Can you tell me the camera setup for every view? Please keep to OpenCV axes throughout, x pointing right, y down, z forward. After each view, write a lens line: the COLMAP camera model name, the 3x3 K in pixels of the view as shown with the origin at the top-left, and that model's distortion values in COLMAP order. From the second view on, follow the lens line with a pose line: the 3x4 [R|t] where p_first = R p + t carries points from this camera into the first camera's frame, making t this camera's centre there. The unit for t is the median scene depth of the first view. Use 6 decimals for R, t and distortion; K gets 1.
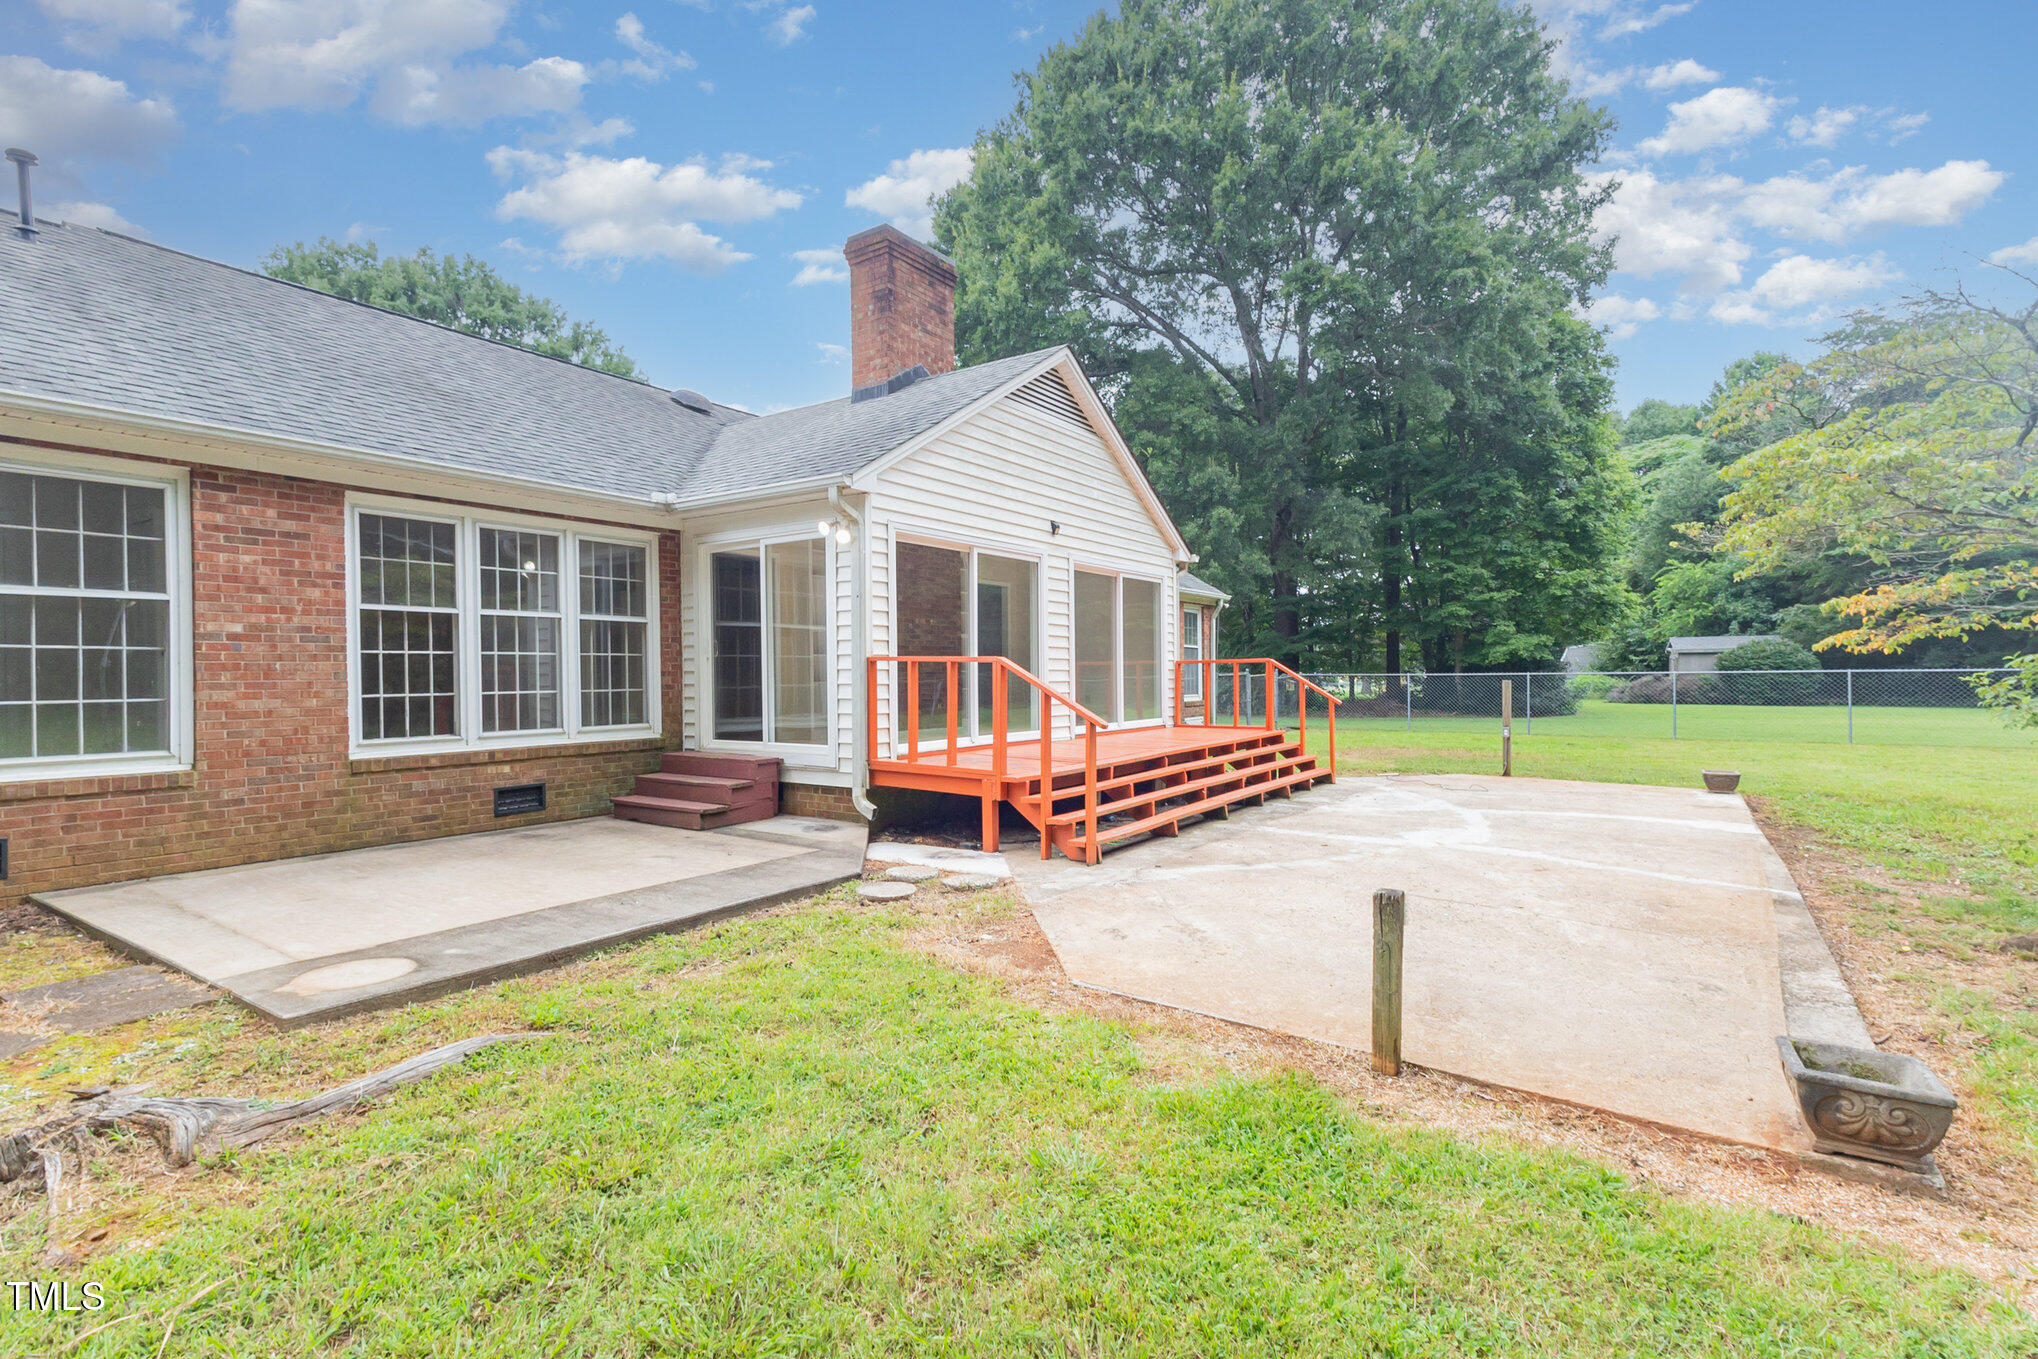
lens RADIAL K [[960.5, 0, 1019.0], [0, 960.5, 679.5], [0, 0, 1]] dist [0.001799, 0.000441]
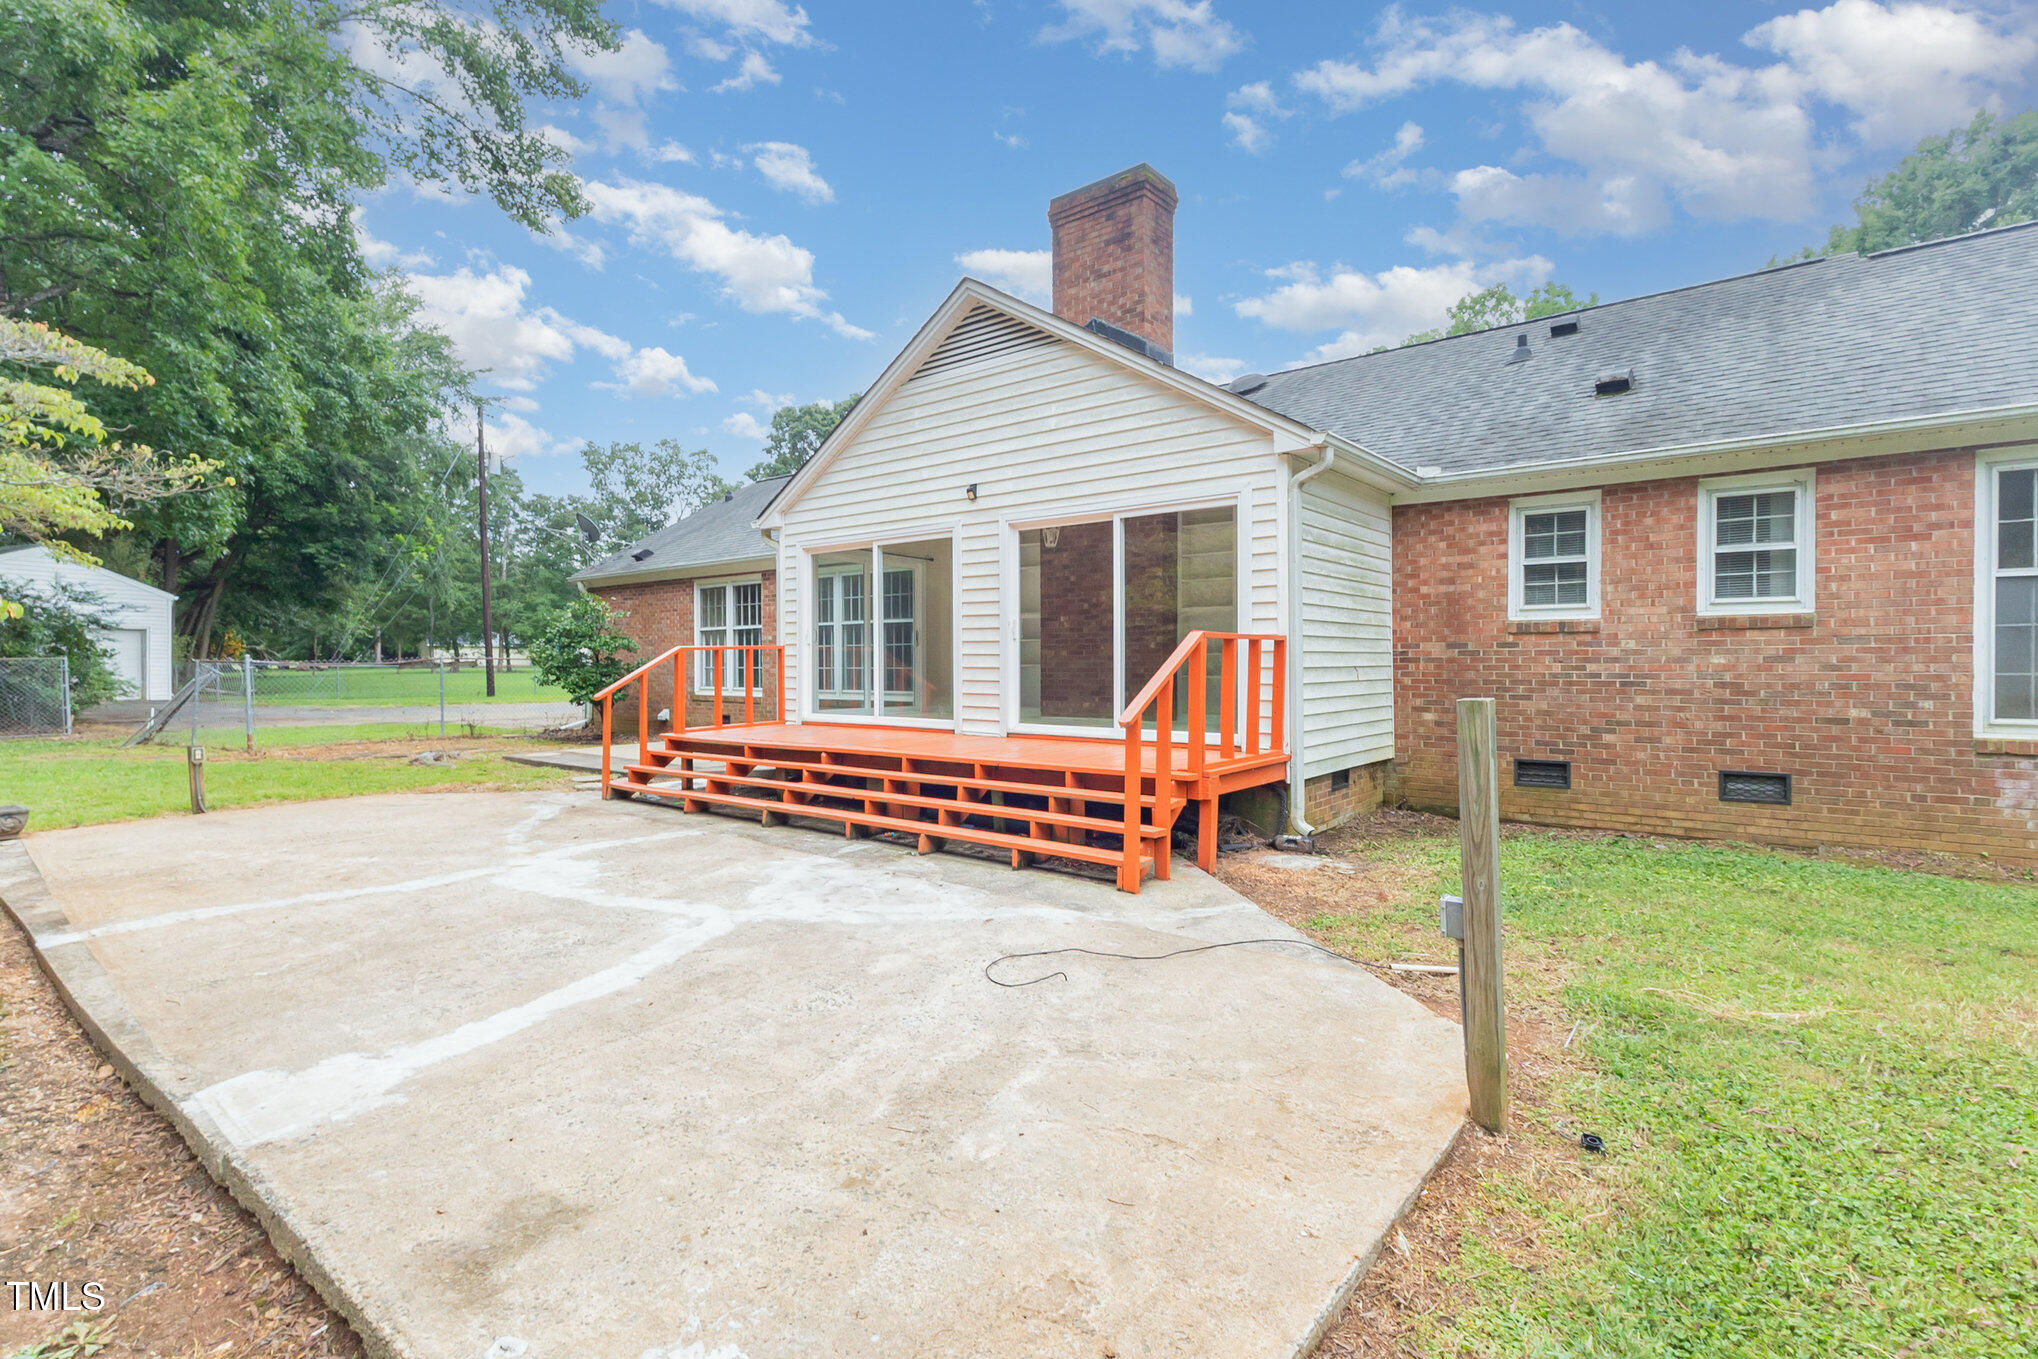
lens RADIAL K [[960.5, 0, 1019.0], [0, 960.5, 679.5], [0, 0, 1]] dist [0.001799, 0.000441]
pose [[-0.086404, 0.015771, -0.996135, 0.878125], [-0.014963, 0.999741, 0.017126, 0.001260], [0.996148, 0.016385, -0.086145, 1.053035]]
